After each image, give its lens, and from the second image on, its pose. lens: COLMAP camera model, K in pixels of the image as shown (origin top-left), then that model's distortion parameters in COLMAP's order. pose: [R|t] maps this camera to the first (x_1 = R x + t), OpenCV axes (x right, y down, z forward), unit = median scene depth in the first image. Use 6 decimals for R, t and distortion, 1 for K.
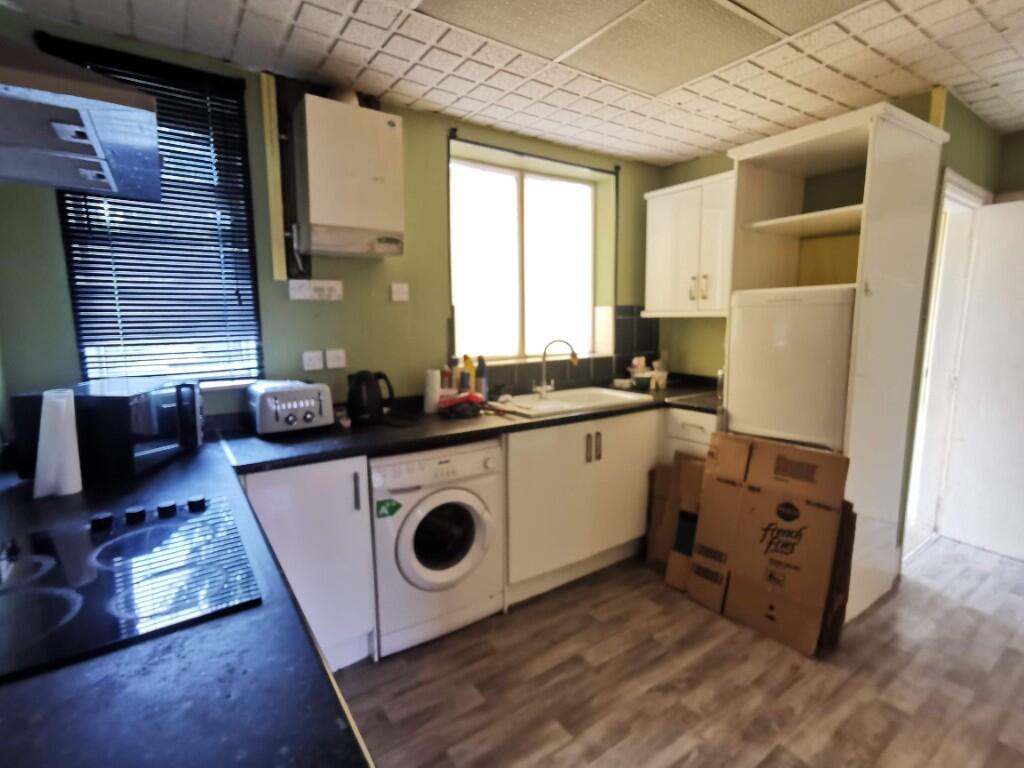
lens RADIAL K [[515.6, 0, 502.2], [0, 515.6, 385.3], [0, 0, 1]] dist [-0.051449, 0.047646]
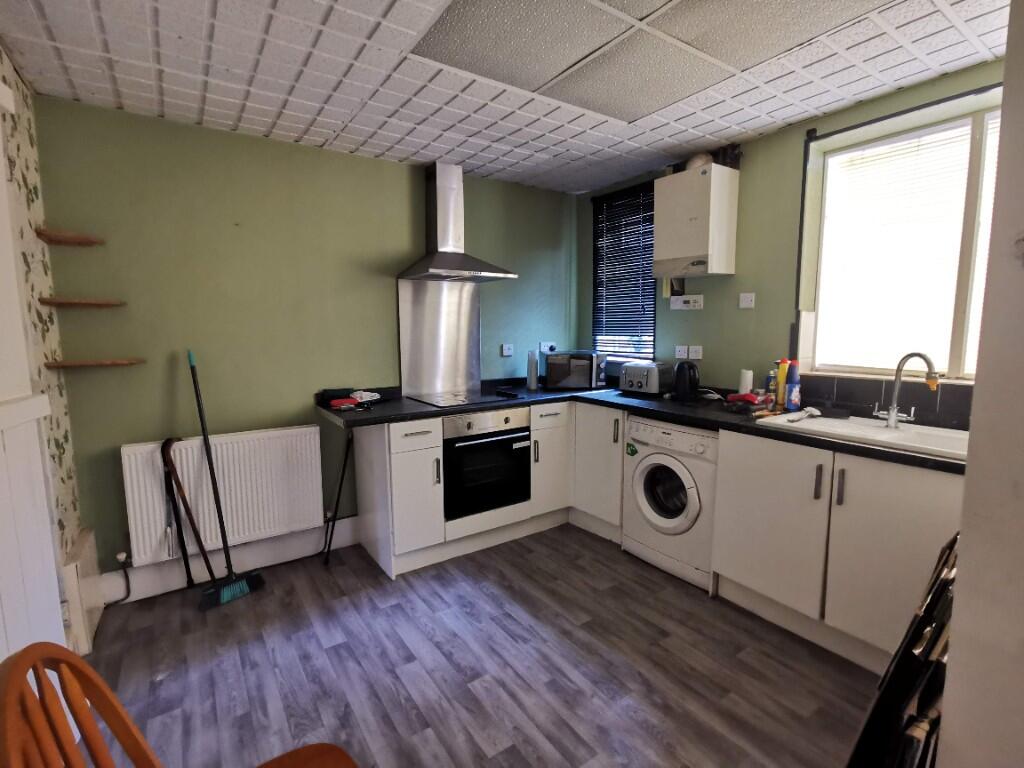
lens RADIAL K [[515.6, 0, 502.2], [0, 515.6, 385.3], [0, 0, 1]] dist [-0.051449, 0.047646]
pose [[-0.049413, 0.124376, -0.991004, 1.133380], [-0.124964, 0.983649, 0.129684, -0.083887], [0.990930, 0.130248, -0.033062, 0.591703]]
